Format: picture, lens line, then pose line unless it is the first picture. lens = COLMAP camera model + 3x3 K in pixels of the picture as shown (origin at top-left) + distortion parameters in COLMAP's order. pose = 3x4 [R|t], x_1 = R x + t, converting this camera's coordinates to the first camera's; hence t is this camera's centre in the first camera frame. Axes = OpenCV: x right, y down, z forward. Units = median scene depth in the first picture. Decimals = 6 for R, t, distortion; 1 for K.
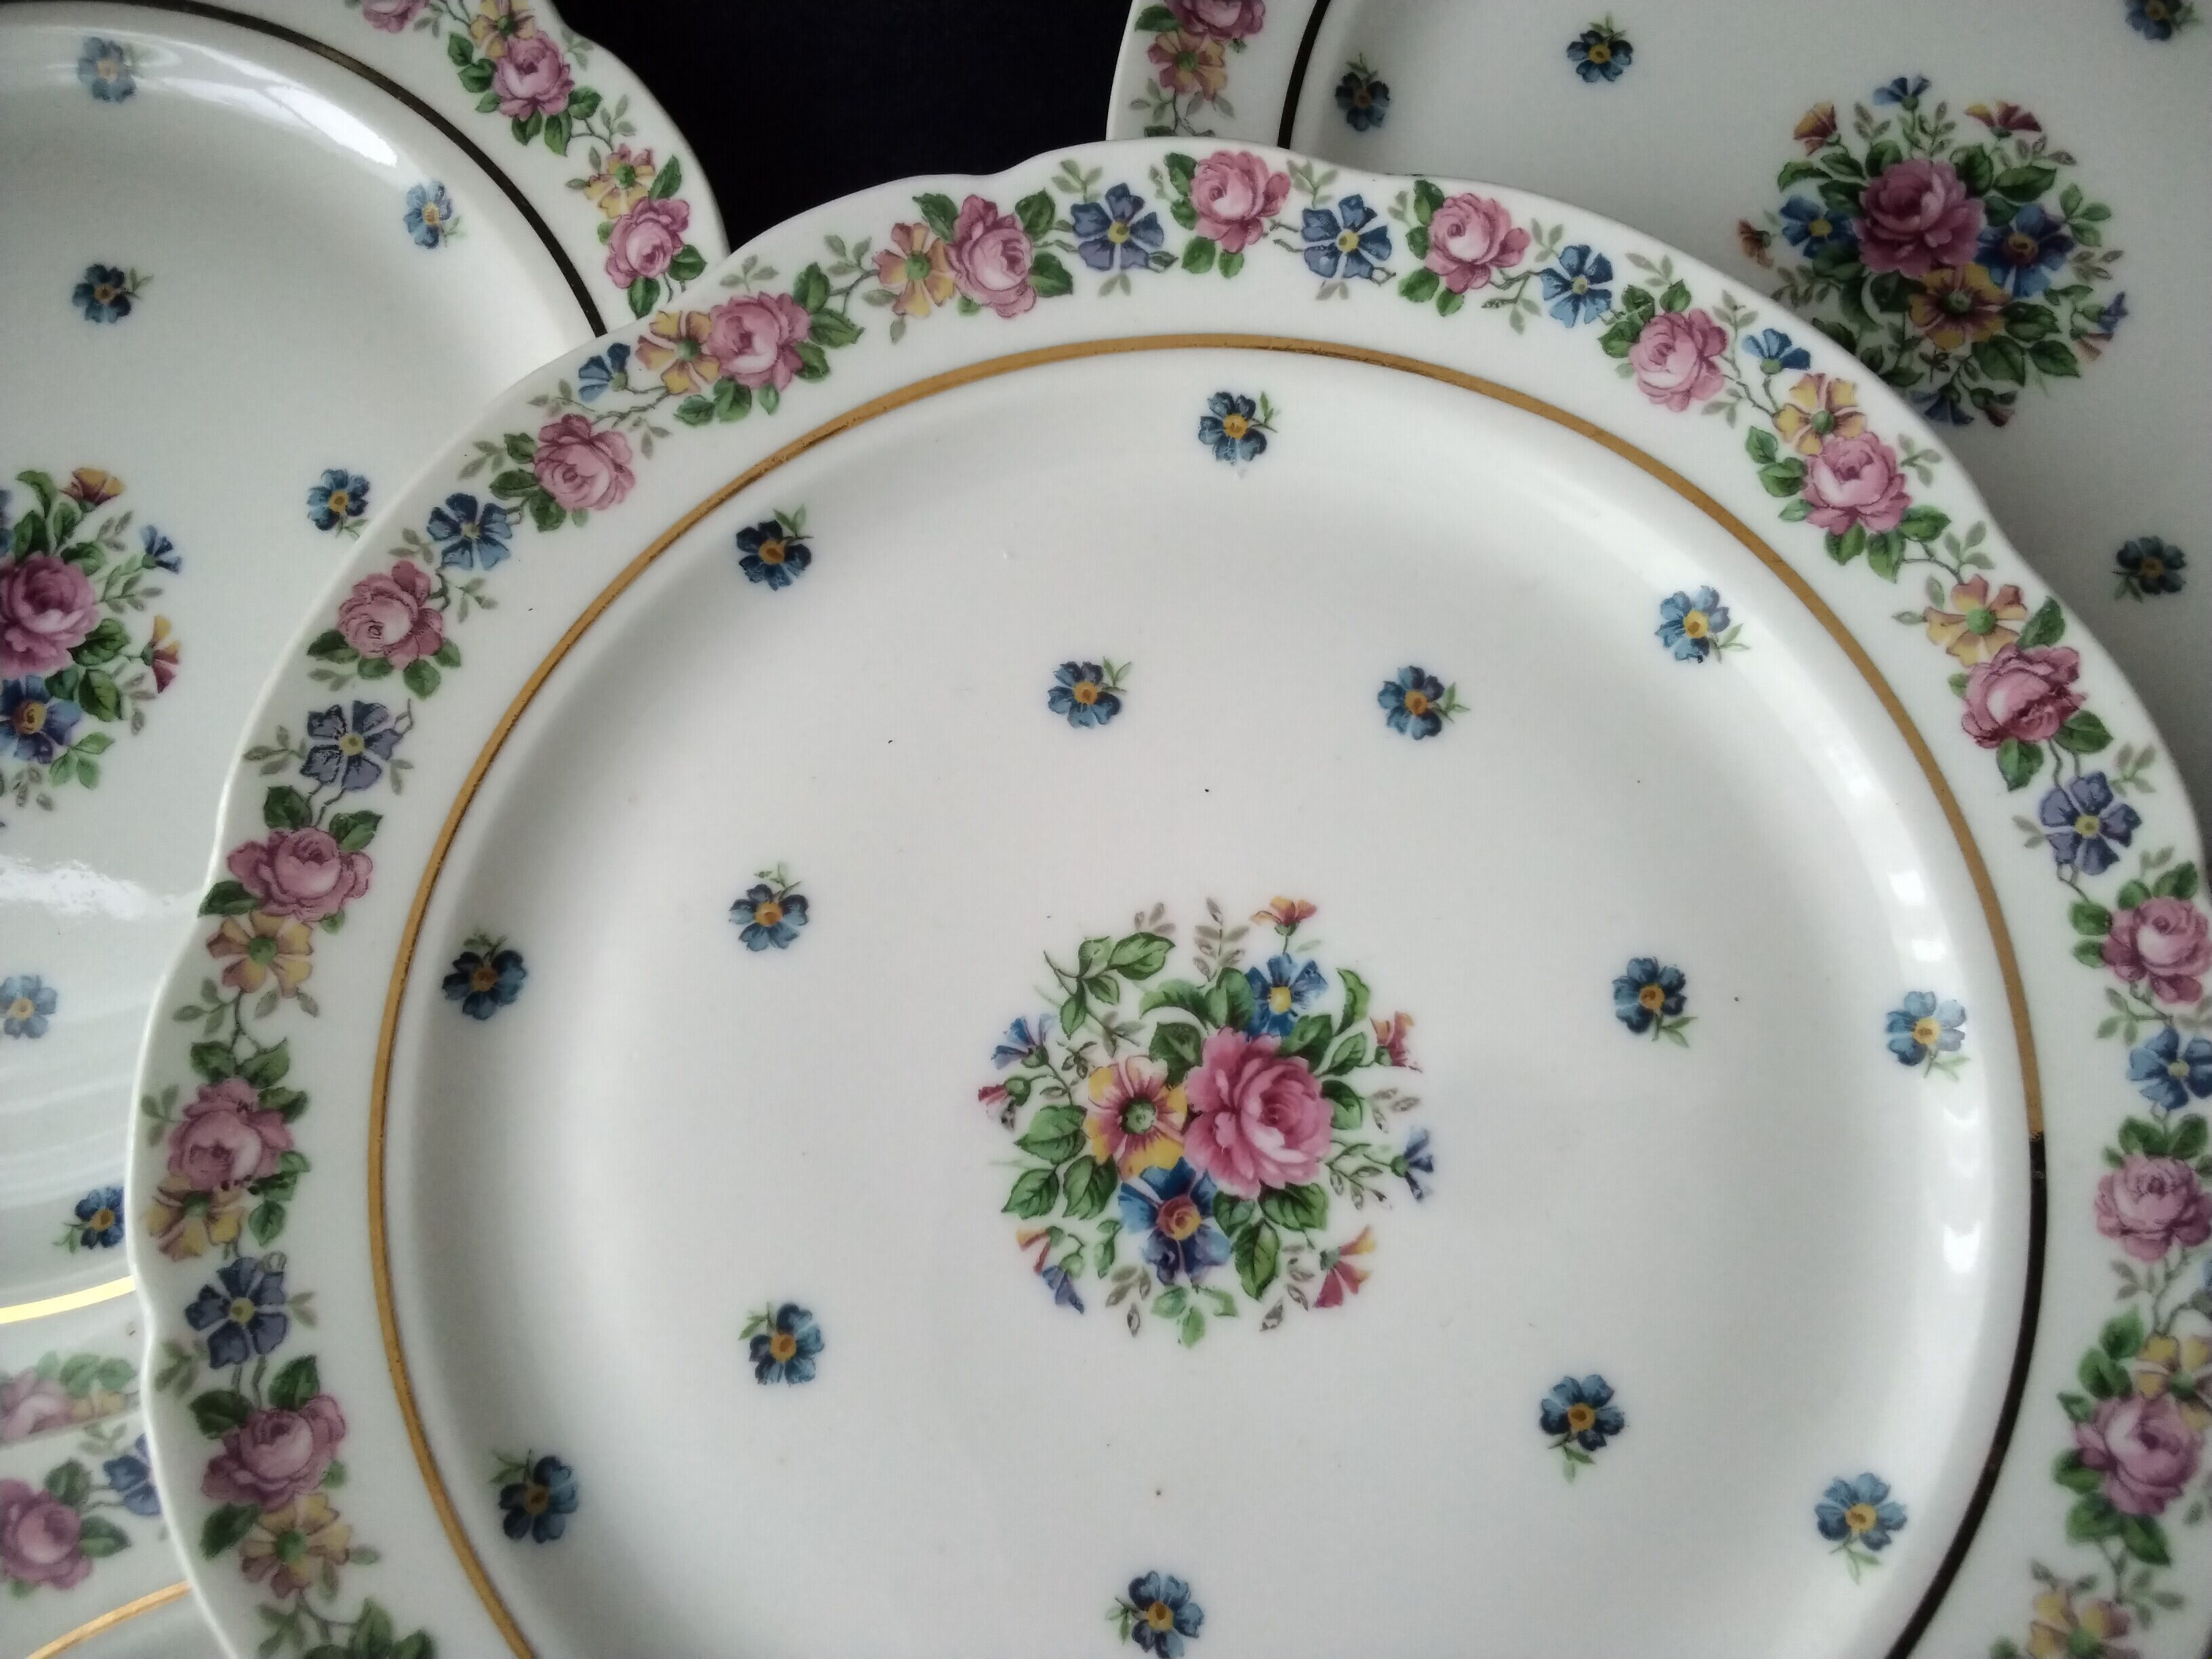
lens RADIAL K [[1802.2, 0, 1106.0], [0, 1802.2, 829.5], [0, 0, 1]] dist [0.046630, -0.102629]
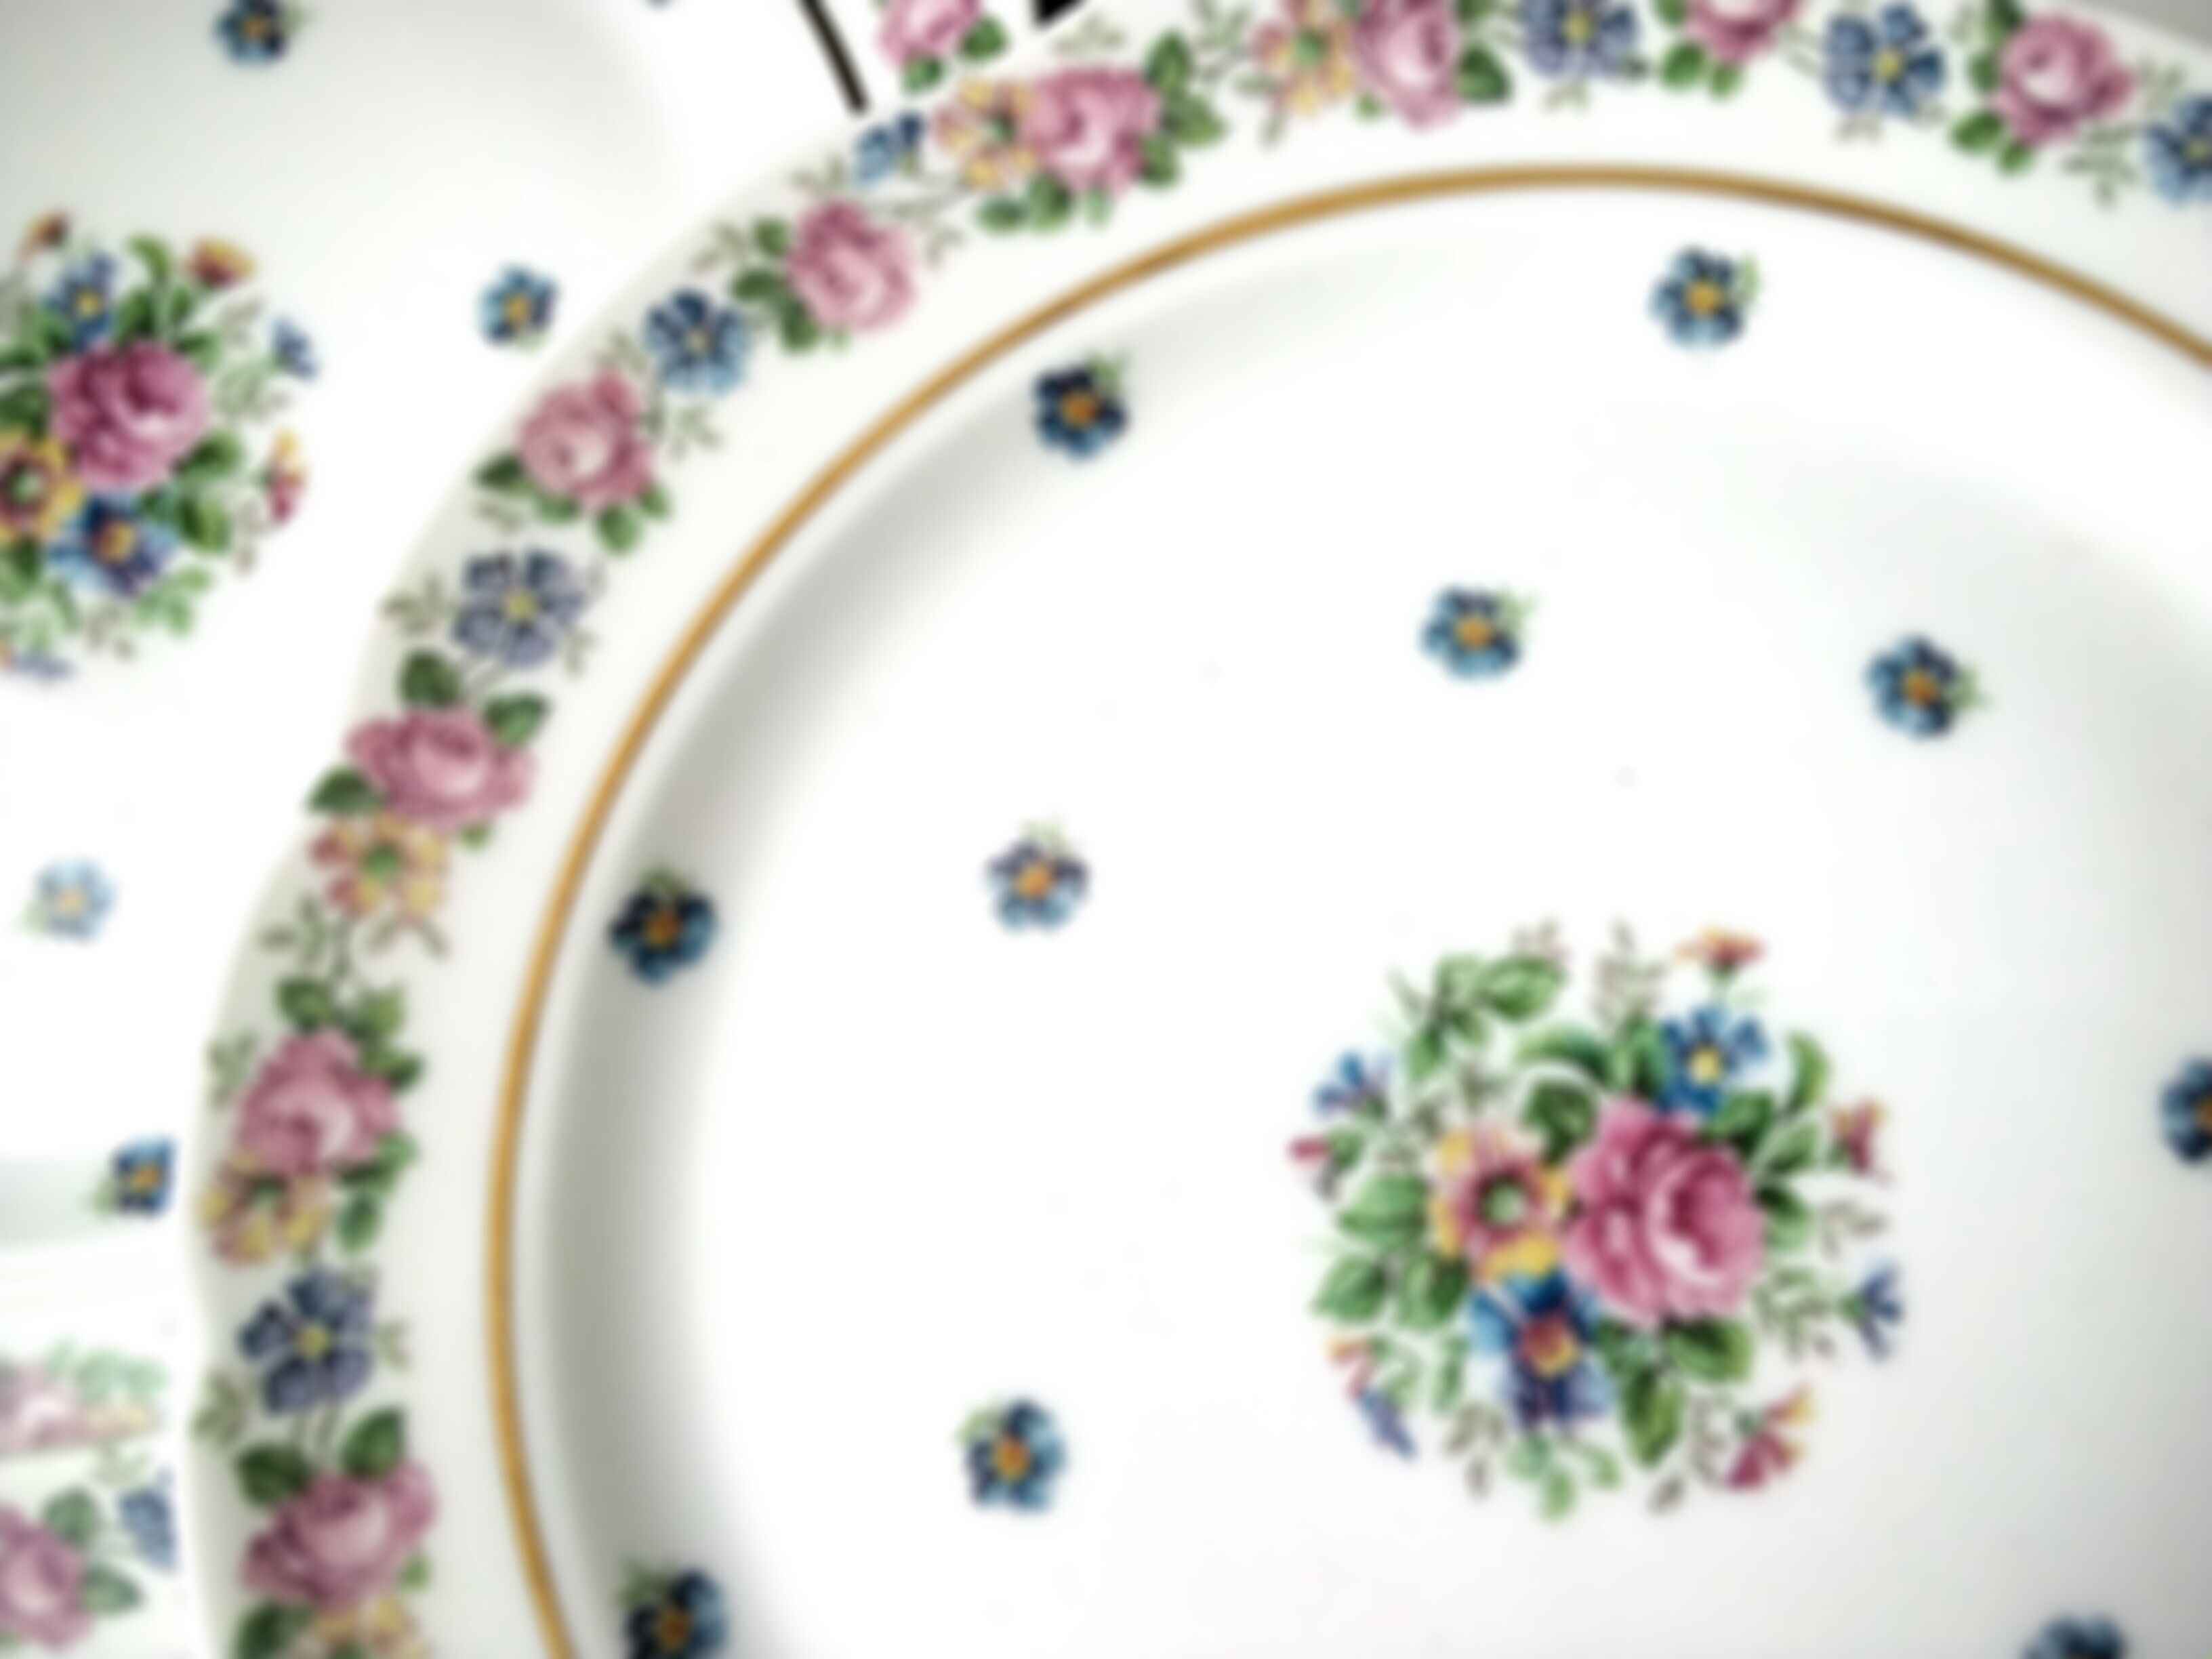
lens RADIAL K [[1823.6, 0, 1106.0], [0, 1823.6, 829.5], [0, 0, 1]] dist [0.044198, -0.105430]
pose [[0.994180, 0.099787, -0.040593, -0.128658], [-0.099129, 0.994913, 0.017905, 0.008055], [0.042173, -0.013777, 0.999015, 0.236276]]
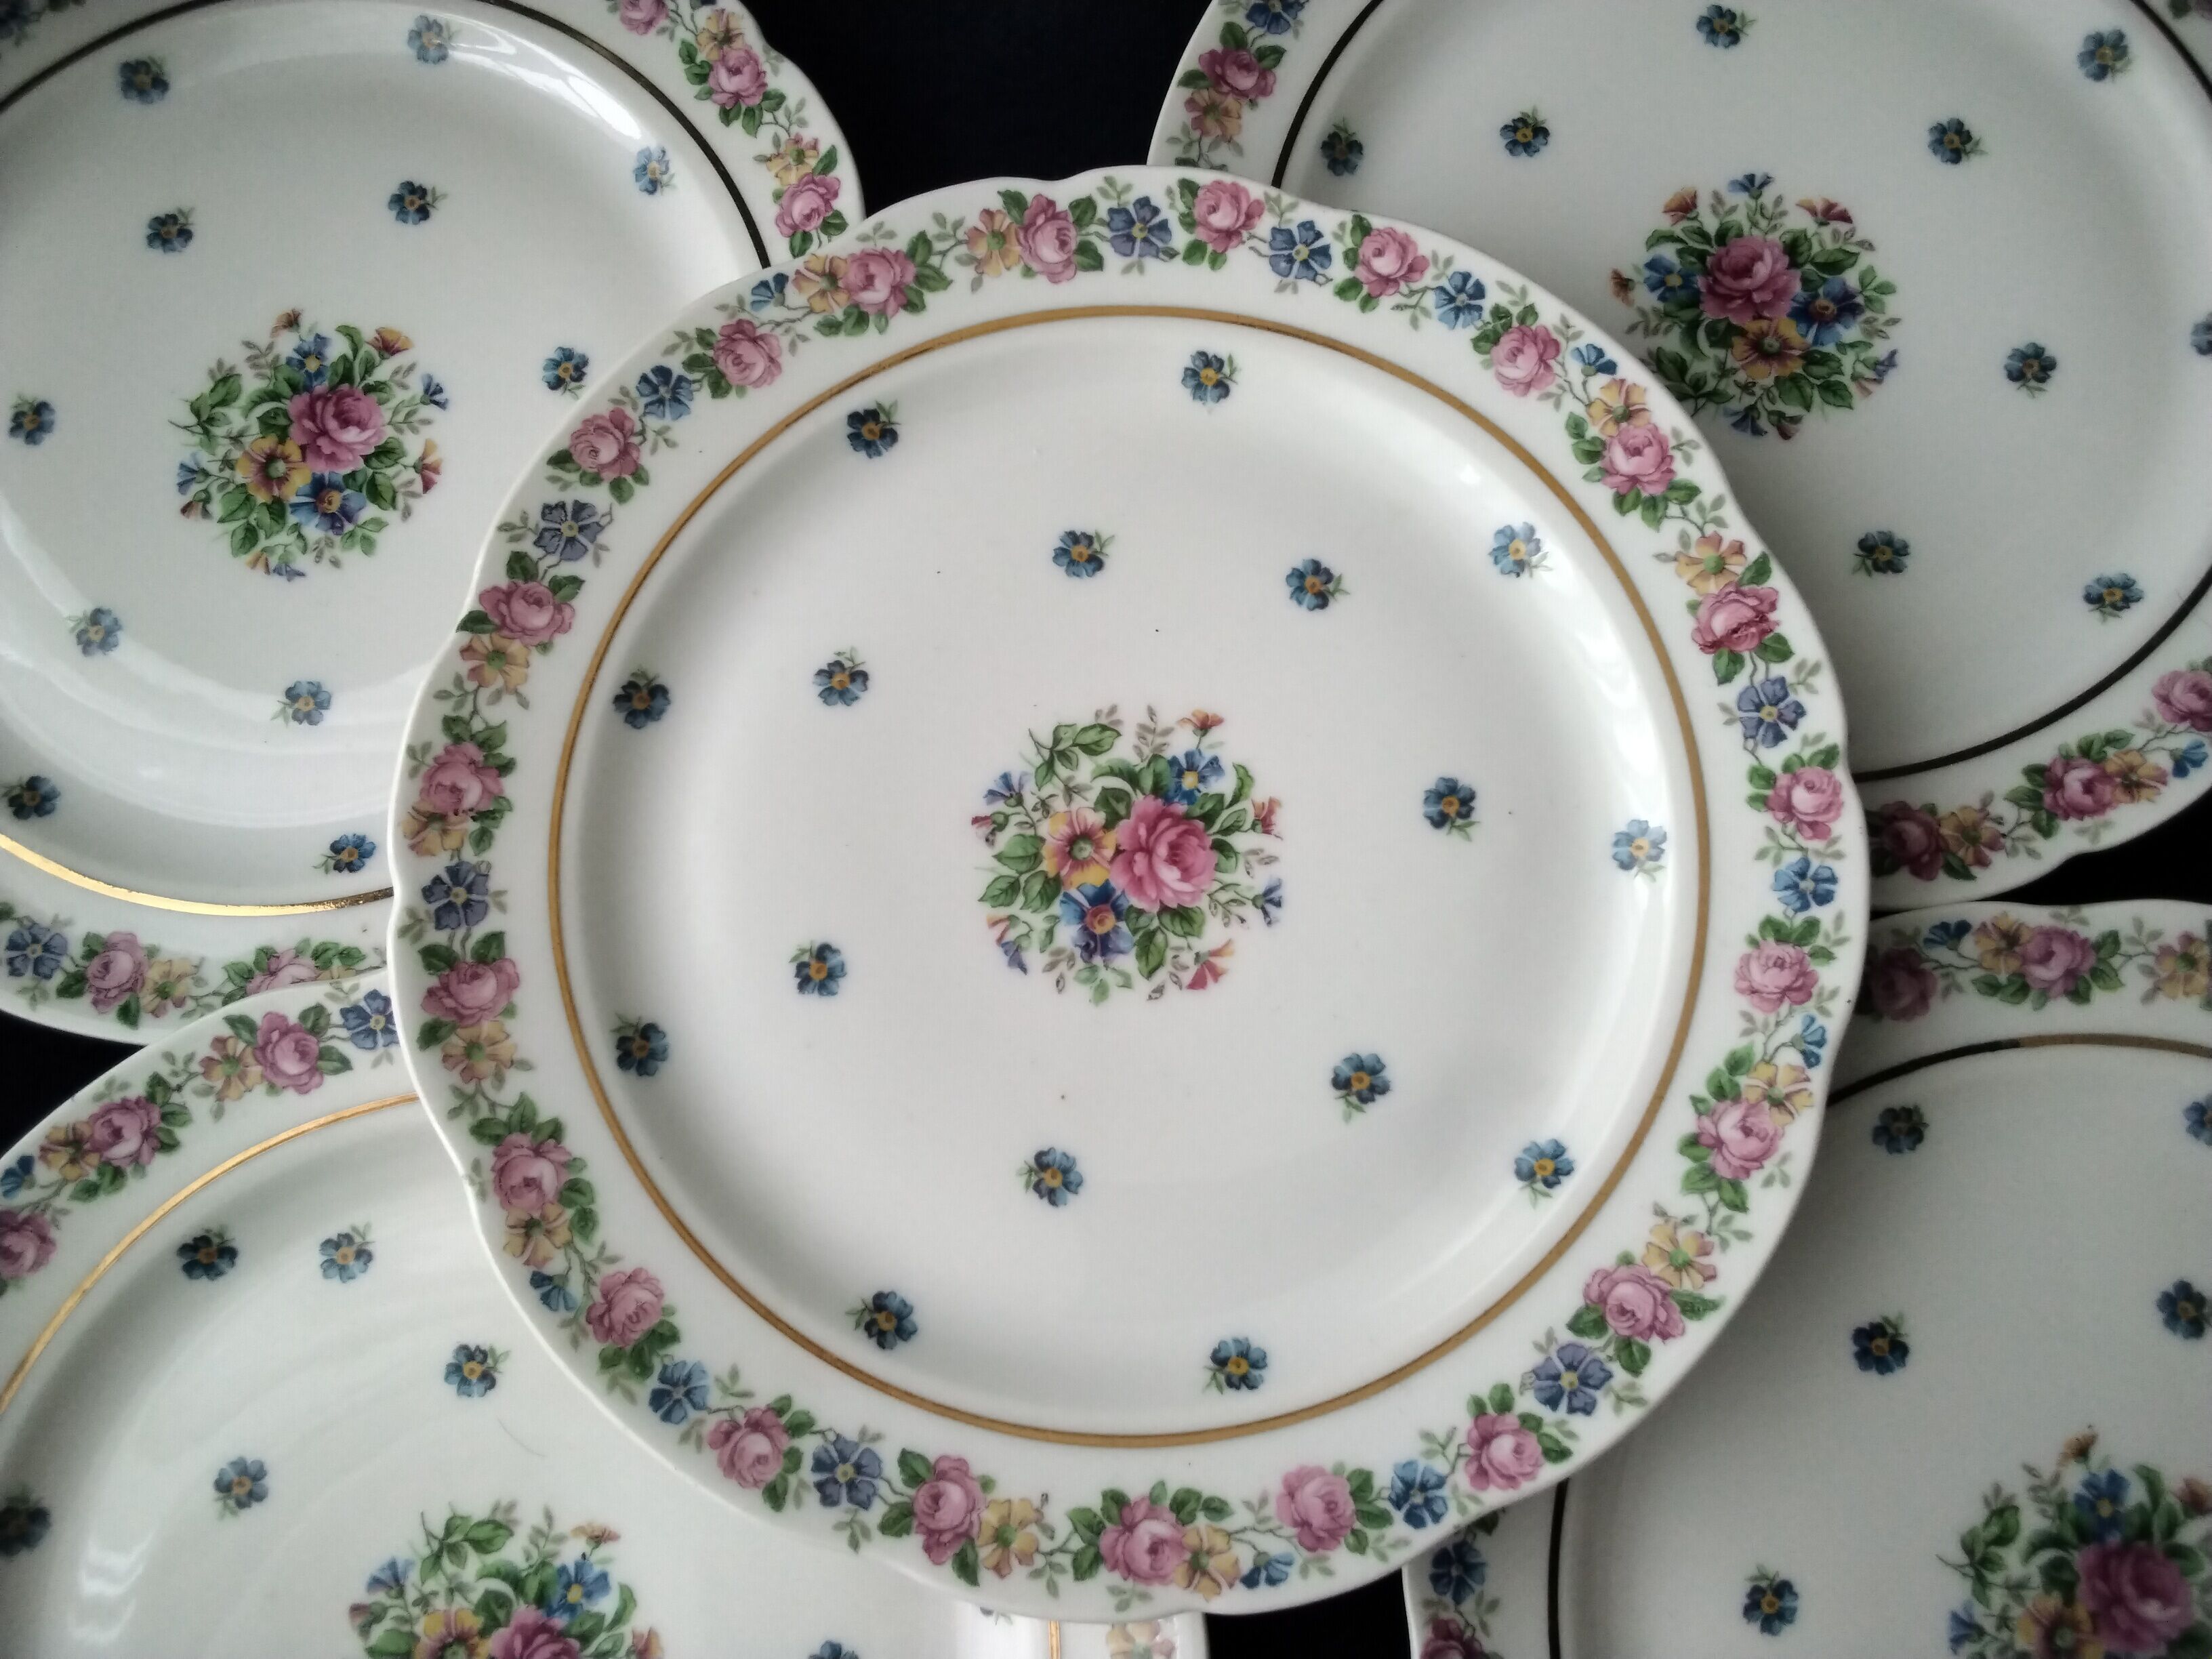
lens RADIAL K [[1802.2, 0, 1106.0], [0, 1802.2, 829.5], [0, 0, 1]] dist [0.046630, -0.102629]
pose [[0.993033, 0.110980, -0.039622, 0.091442], [-0.111187, 0.993795, -0.003053, 0.145135], [0.039037, 0.007438, 0.999210, -0.417953]]
